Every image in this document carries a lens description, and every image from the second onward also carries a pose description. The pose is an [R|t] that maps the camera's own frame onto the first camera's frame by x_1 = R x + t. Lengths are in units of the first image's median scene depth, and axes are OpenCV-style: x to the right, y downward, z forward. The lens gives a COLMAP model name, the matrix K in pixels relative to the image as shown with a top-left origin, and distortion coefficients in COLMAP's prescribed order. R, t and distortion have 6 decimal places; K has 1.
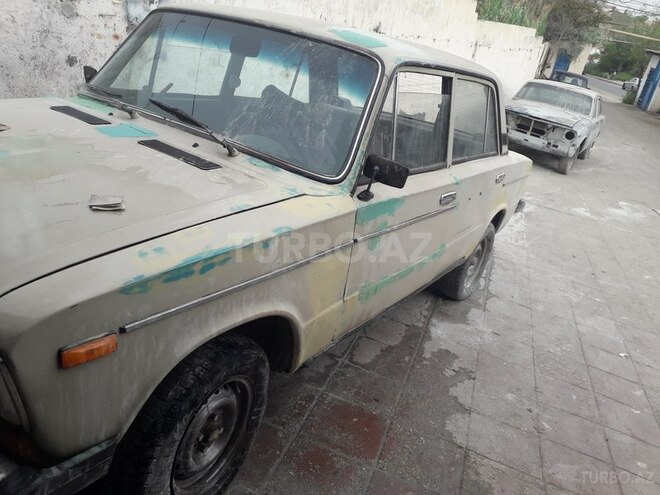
lens RADIAL K [[527.3, 0, 329.0], [0, 527.3, 251.9], [0, 0, 1]] dist [0.042382, -0.002652]
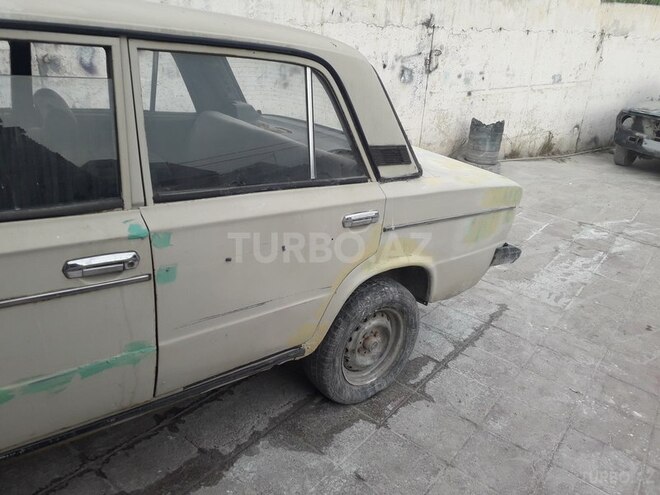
lens RADIAL K [[544.0, 0, 330.0], [0, 544.0, 247.5], [0, 0, 1]] dist [0.039181, -0.006766]
pose [[0.957410, 0.024397, -0.287698, 0.502509], [-0.037881, 0.998425, -0.041395, -0.085749], [0.286235, 0.050530, 0.956826, 0.427918]]
